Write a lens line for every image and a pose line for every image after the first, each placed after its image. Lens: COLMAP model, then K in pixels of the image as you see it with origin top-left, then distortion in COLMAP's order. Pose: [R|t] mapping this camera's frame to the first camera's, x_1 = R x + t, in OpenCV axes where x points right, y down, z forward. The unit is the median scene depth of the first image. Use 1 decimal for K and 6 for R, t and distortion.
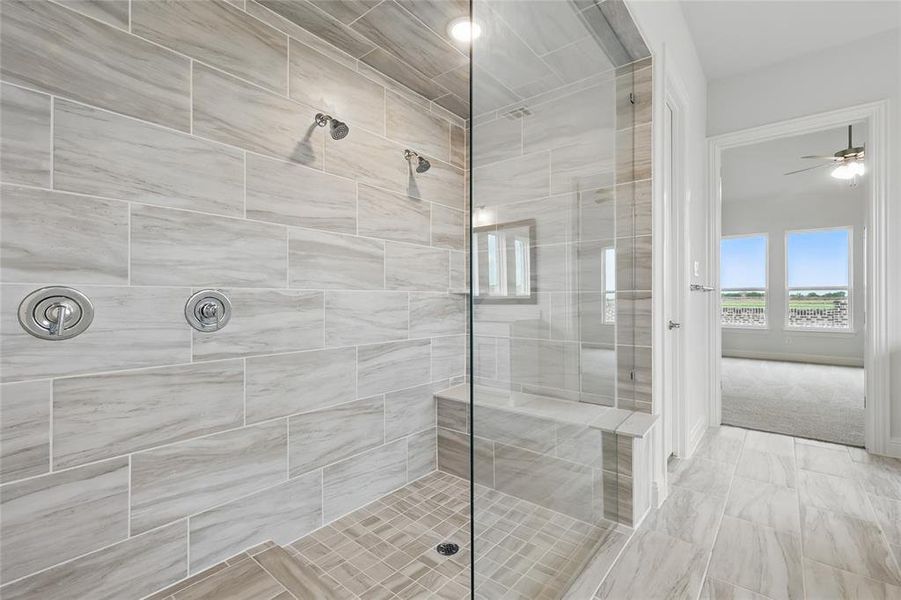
lens RADIAL K [[408.9, 0, 452.9], [0, 408.9, 295.6], [0, 0, 1]] dist [0.004247, 0.000382]
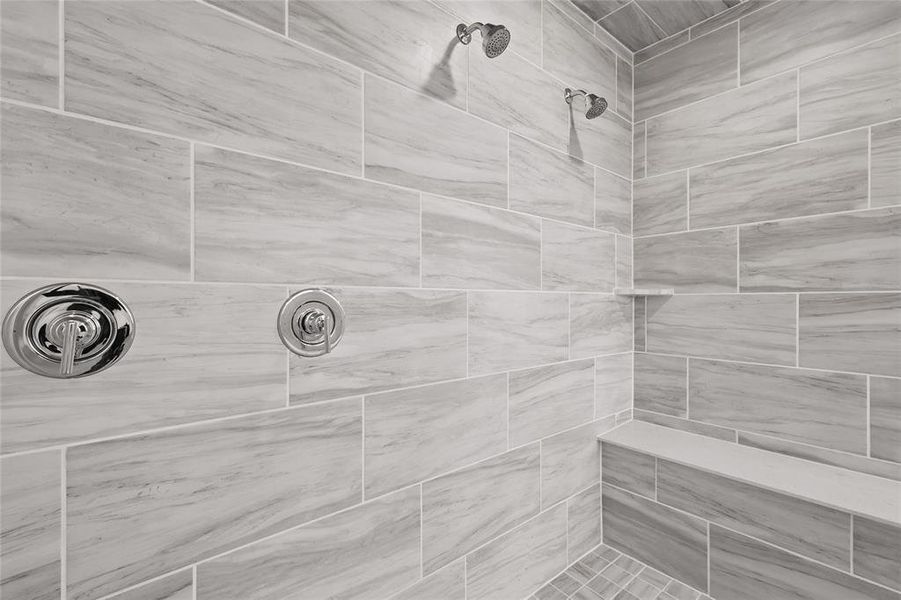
lens RADIAL K [[408.9, 0, 450.5], [0, 408.9, 300.2], [0, 0, 1]] dist [0.004247, 0.000382]
pose [[0.981498, 0.001877, -0.191461, -0.248855], [-0.000406, 0.999970, 0.007721, -0.002538], [0.191469, -0.007501, 0.981470, 0.394464]]
